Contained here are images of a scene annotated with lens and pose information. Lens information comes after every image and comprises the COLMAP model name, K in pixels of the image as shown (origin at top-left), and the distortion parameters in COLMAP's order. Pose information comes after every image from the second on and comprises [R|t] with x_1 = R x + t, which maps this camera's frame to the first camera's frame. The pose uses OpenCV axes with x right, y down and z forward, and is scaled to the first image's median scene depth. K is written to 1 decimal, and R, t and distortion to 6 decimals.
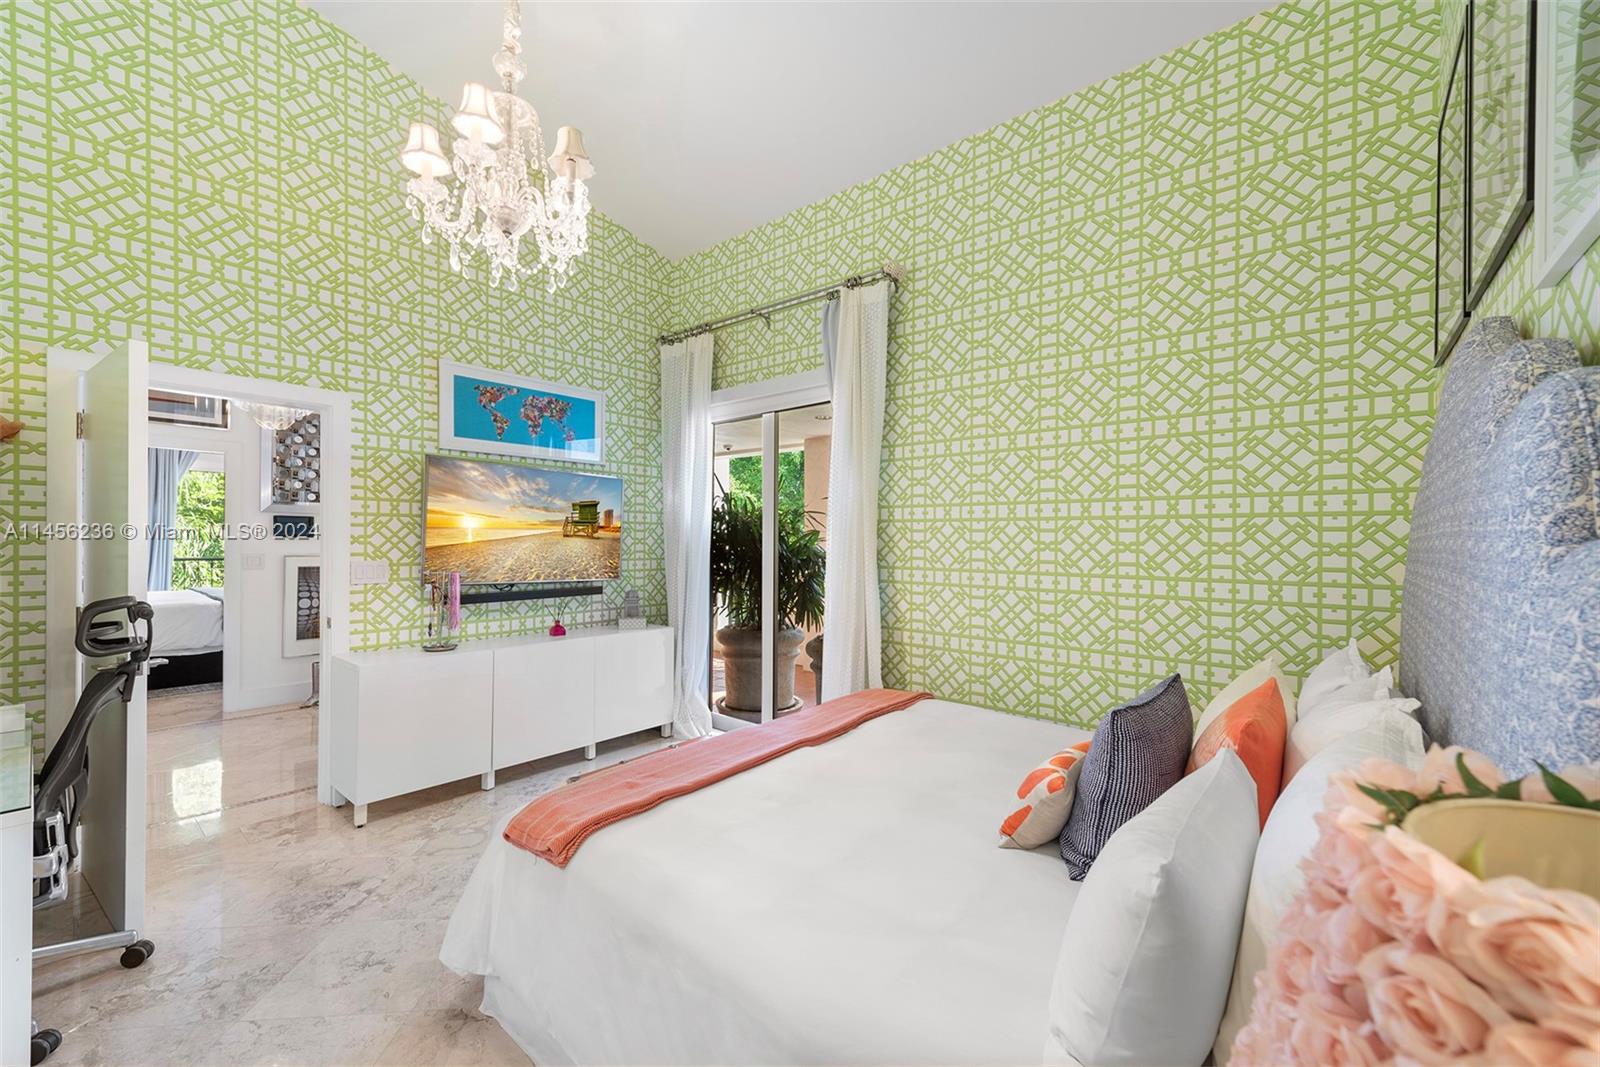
lens RADIAL K [[638.1, 0, 795.0], [0, 638.1, 552.2], [0, 0, 1]] dist [0.014842, -0.004065]
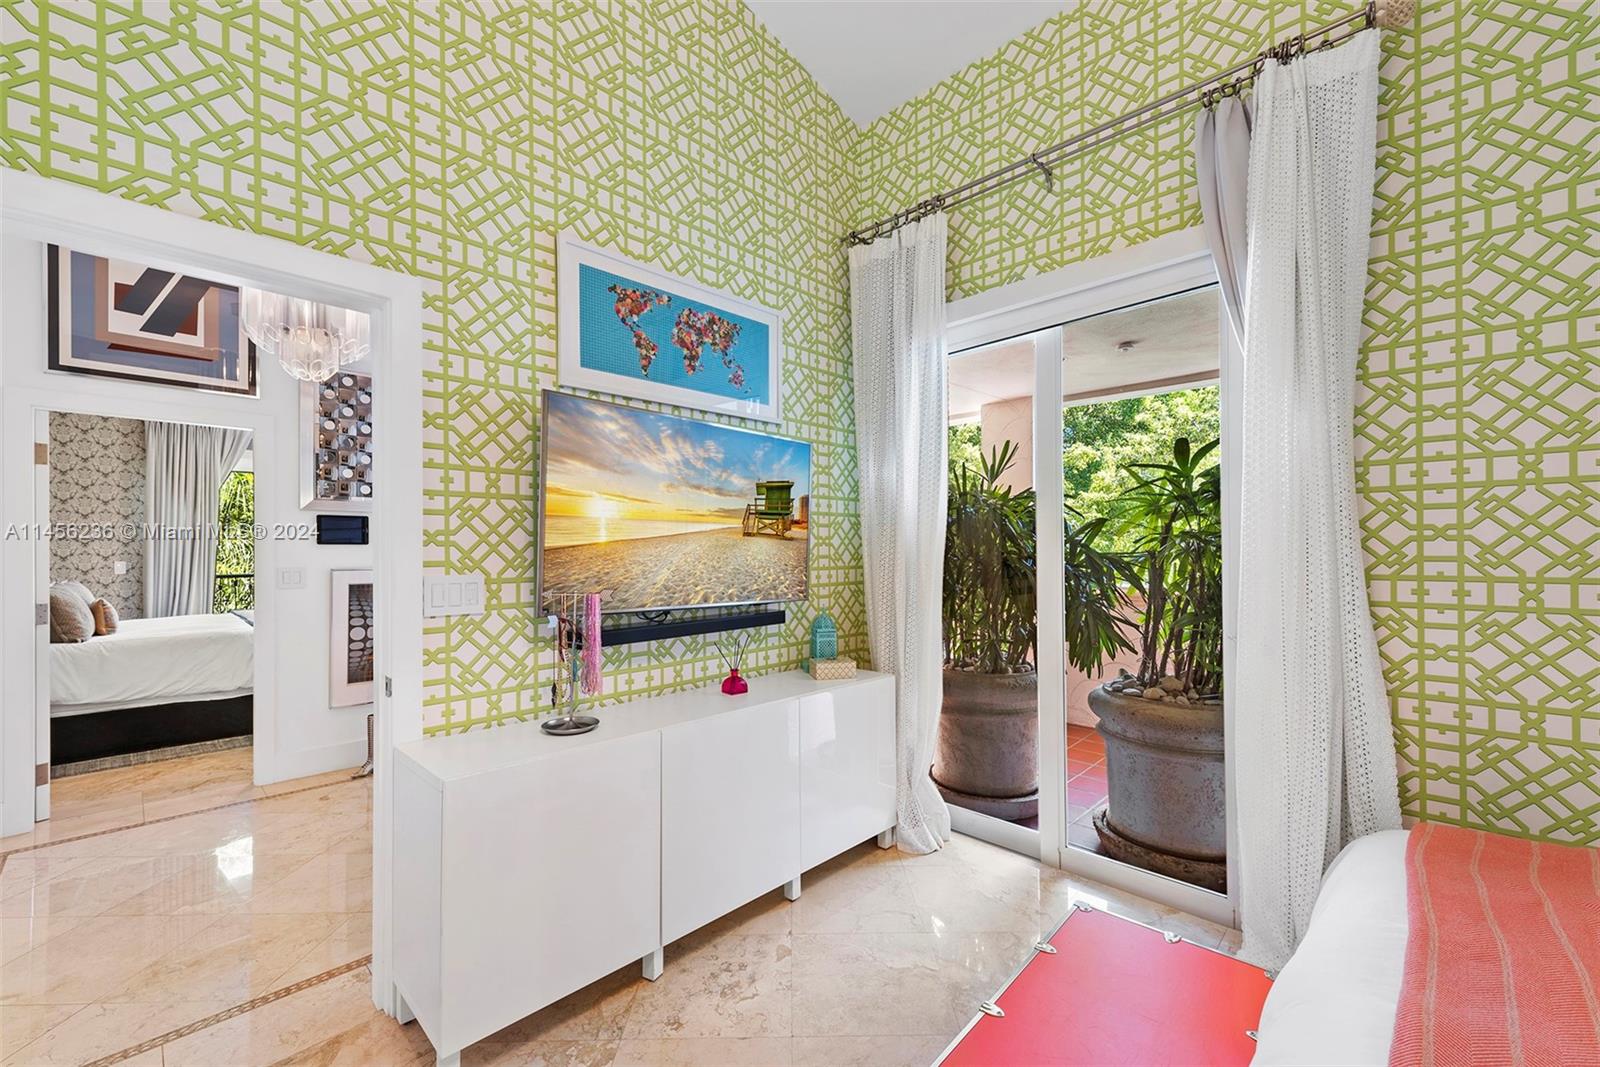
lens RADIAL K [[658.0, 0, 773.6], [0, 658.0, 557.2], [0, 0, 1]] dist [0.011367, -0.000579]
pose [[0.995025, -0.013184, -0.098749, -0.276795], [0.012500, 0.999893, -0.007543, 0.004656], [0.098838, 0.006271, 0.995084, 0.381547]]
